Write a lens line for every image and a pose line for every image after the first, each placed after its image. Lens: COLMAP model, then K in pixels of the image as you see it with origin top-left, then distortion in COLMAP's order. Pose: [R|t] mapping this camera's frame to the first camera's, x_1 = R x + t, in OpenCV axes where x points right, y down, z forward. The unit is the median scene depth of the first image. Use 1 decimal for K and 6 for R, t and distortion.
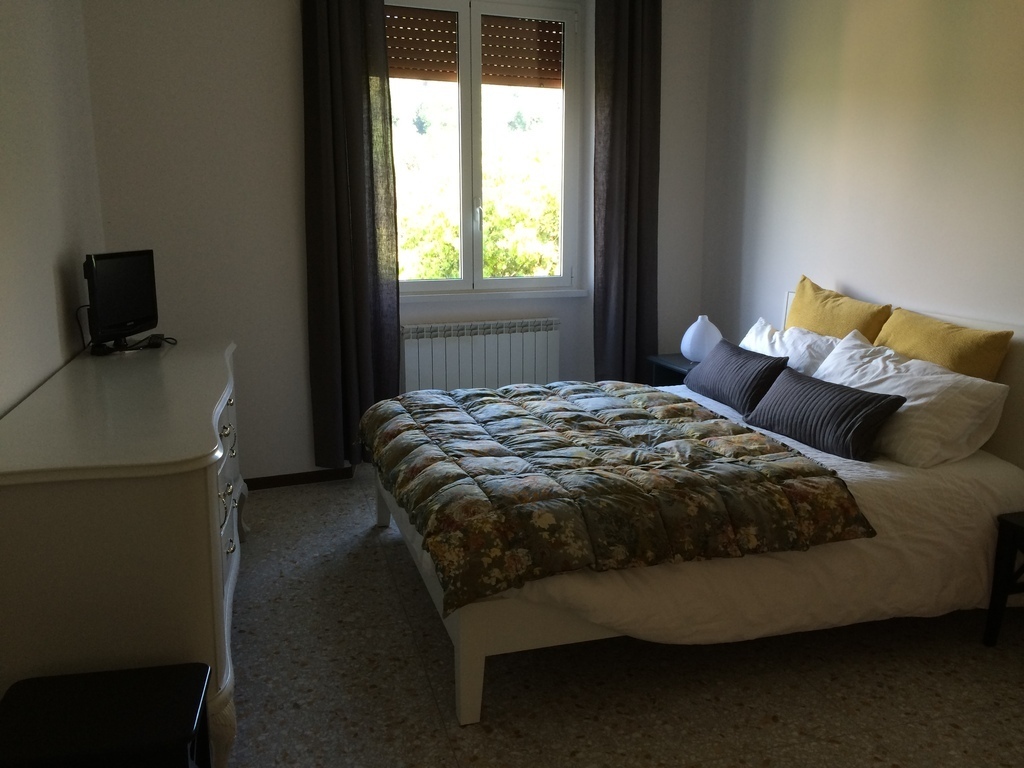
lens RADIAL K [[886.6, 0, 515.4], [0, 886.6, 391.9], [0, 0, 1]] dist [0.021632, -0.025000]
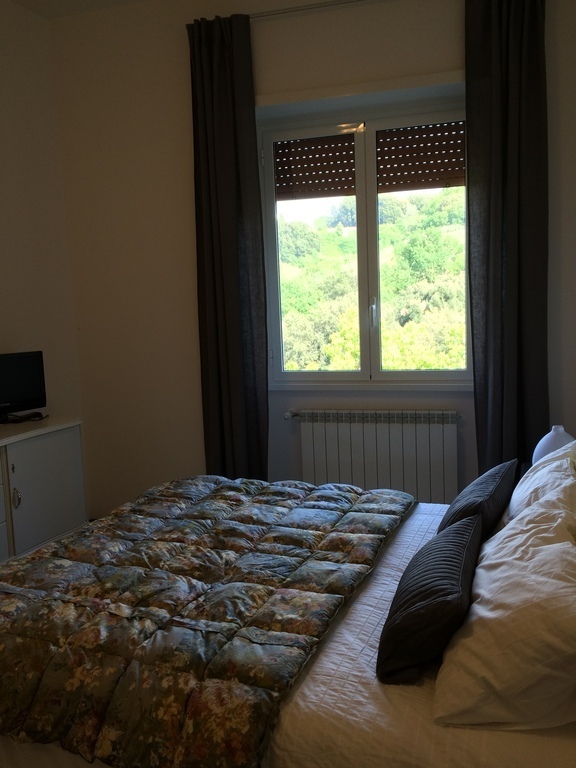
lens RADIAL K [[664.9, 0, 286.6], [0, 664.9, 376.7], [0, 0, 1]] dist [0.021632, -0.025000]
pose [[0.779343, 0.042047, -0.625186, 0.410010], [-0.086079, 0.995471, -0.040355, -0.084393], [0.620657, 0.085266, 0.779432, 0.326295]]
